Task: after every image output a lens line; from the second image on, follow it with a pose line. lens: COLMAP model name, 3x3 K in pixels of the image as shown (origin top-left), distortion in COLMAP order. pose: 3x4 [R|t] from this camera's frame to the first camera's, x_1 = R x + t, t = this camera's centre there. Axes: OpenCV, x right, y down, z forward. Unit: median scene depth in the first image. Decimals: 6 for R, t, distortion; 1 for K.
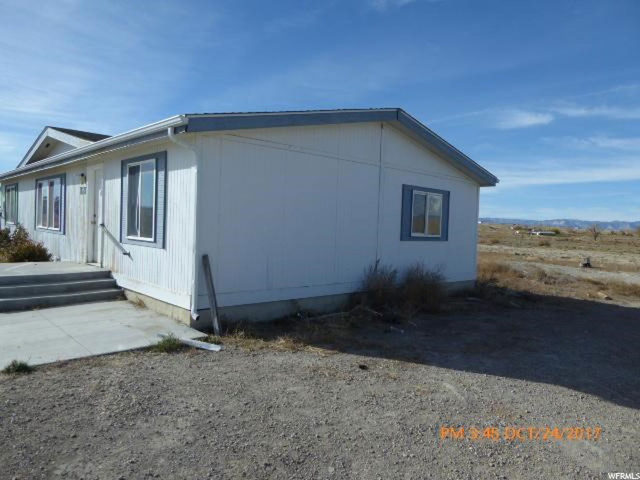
lens RADIAL K [[453.9, 0, 320.0], [0, 453.9, 240.0], [0, 0, 1]] dist [-0.033314, 0.003333]
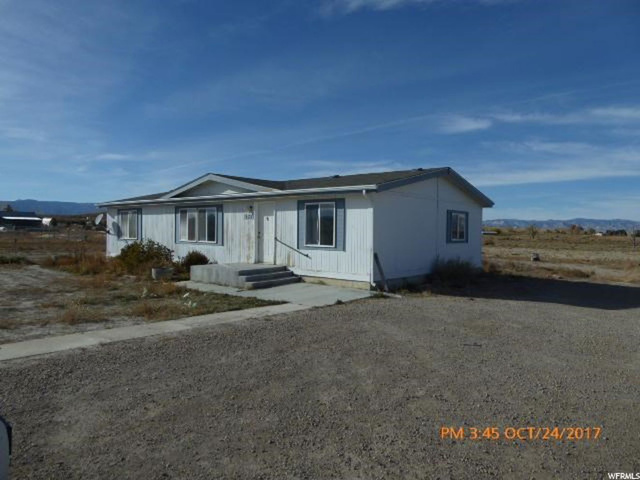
lens RADIAL K [[453.9, 0, 320.0], [0, 453.9, 240.0], [0, 0, 1]] dist [-0.033314, 0.003333]
pose [[0.993635, -0.026915, 0.109389, -0.464698], [0.028099, 0.999562, -0.009294, -0.008385], [-0.109091, 0.012308, 0.993956, -0.605478]]
